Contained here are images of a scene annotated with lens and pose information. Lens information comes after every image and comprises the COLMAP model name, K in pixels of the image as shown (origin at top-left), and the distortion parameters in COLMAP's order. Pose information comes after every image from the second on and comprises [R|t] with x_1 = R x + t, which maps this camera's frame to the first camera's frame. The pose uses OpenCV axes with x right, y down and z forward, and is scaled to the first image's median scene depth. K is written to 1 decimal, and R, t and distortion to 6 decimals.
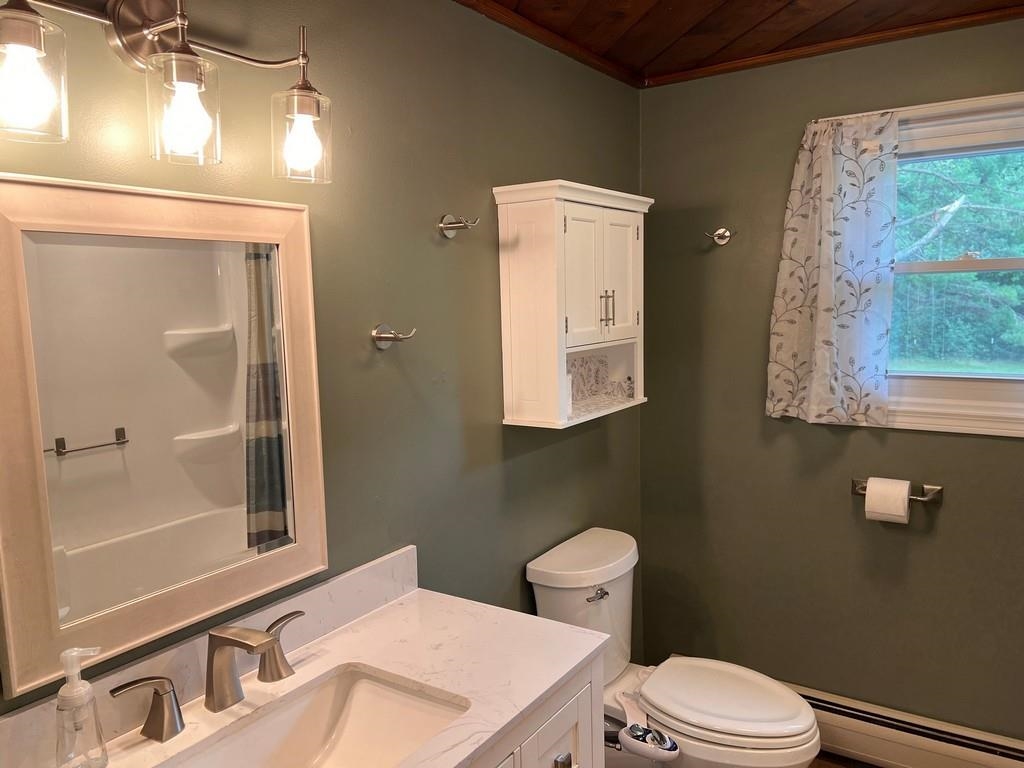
lens RADIAL K [[764.1, 0, 511.1], [0, 764.1, 386.2], [0, 0, 1]] dist [0.035118, -0.039707]
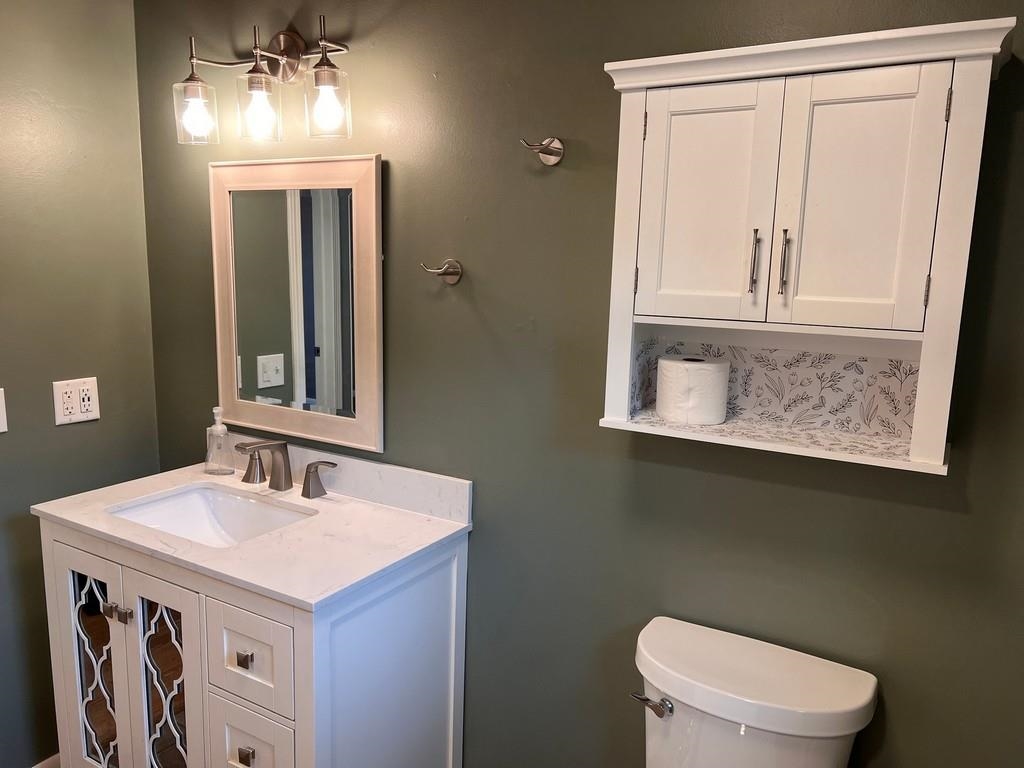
lens RADIAL K [[764.1, 0, 511.4], [0, 764.1, 380.0], [0, 0, 1]] dist [0.035118, -0.039707]
pose [[0.052285, 0.198909, -0.978622, 0.887729], [-0.138668, 0.971915, 0.190137, -0.130343], [0.988958, 0.125762, 0.078398, 1.018349]]
